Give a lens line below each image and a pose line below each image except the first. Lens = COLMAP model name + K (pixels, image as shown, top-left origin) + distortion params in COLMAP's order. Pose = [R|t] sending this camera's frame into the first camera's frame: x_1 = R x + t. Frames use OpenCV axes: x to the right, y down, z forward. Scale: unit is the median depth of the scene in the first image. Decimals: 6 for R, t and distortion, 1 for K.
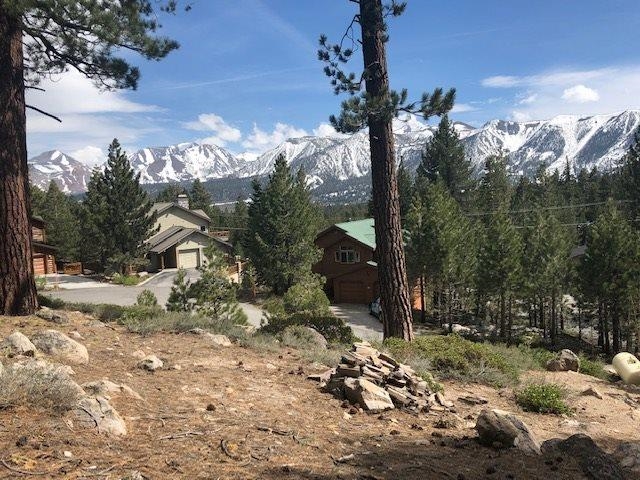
lens RADIAL K [[527.8, 0, 320.0], [0, 527.8, 240.0], [0, 0, 1]] dist [0.039090, -0.042049]
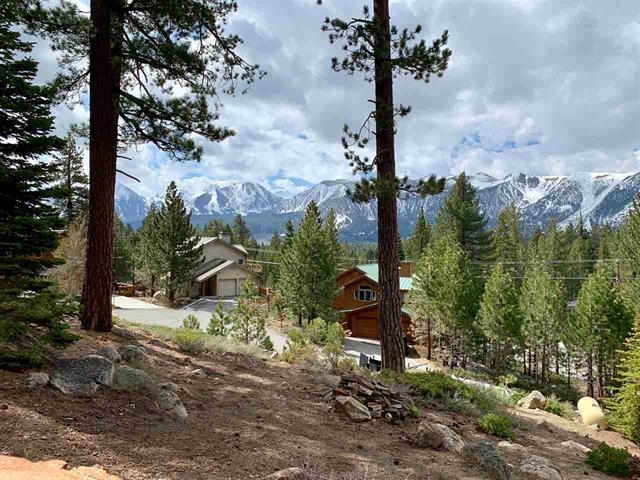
lens RADIAL K [[494.7, 0, 321.5], [0, 494.7, 238.9], [0, 0, 1]] dist [0.043539, -0.004705]
pose [[0.996762, 0.056251, -0.057459, 0.021197], [-0.060042, 0.995976, -0.066530, -0.021286], [0.053485, 0.069765, 0.996129, -0.121159]]
